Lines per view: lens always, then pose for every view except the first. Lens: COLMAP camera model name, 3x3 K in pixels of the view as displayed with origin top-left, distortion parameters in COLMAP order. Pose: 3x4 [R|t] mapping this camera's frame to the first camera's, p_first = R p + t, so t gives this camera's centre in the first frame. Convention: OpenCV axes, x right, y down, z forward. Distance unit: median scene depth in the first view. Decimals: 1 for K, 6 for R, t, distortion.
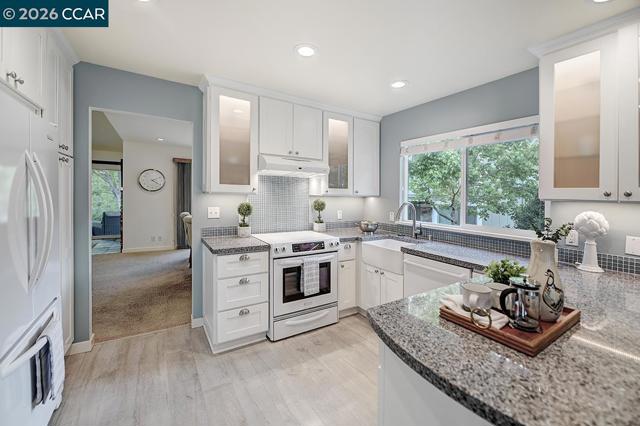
lens RADIAL K [[267.9, 0, 328.1], [0, 267.9, 209.6], [0, 0, 1]] dist [-0.007888, -0.000932]
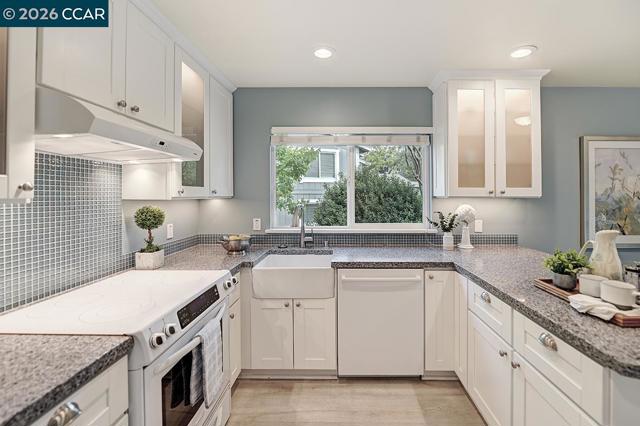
lens RADIAL K [[267.9, 0, 340.7], [0, 267.9, 200.9], [0, 0, 1]] dist [-0.007888, -0.000932]
pose [[0.544011, -0.037582, 0.838236, -0.361075], [0.059348, 0.998218, 0.006238, -0.041839], [-0.836977, 0.046354, 0.545271, 0.543546]]
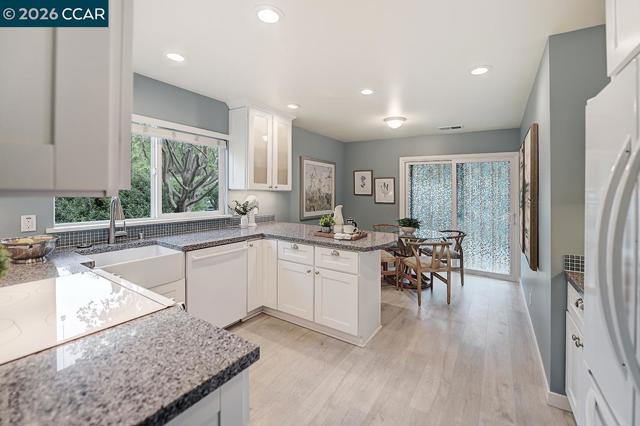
lens RADIAL K [[267.9, 0, 312.2], [0, 267.9, 194.3], [0, 0, 1]] dist [-0.007888, -0.000932]
pose [[-0.381266, -0.044374, 0.923400, -0.684299], [0.022958, 0.998085, 0.057442, -0.072006], [-0.924180, 0.043100, -0.379517, 0.924334]]
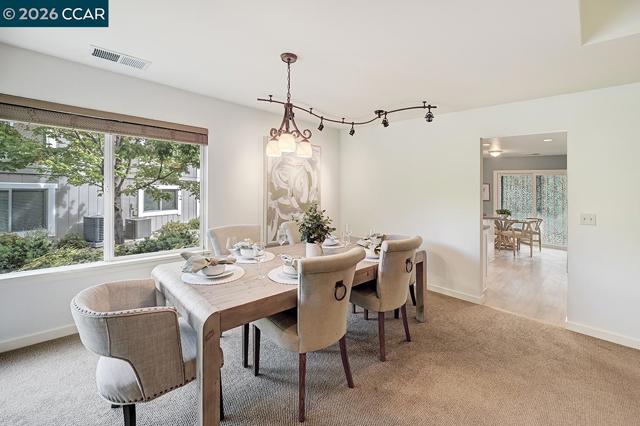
lens RADIAL K [[267.9, 0, 312.0], [0, 267.9, 188.3], [0, 0, 1]] dist [-0.007888, -0.000932]
pose [[-0.177632, -0.030958, 0.983610, -1.646933], [0.025513, 0.999024, 0.036050, -0.175011], [-0.983766, 0.031499, -0.176668, 2.063066]]
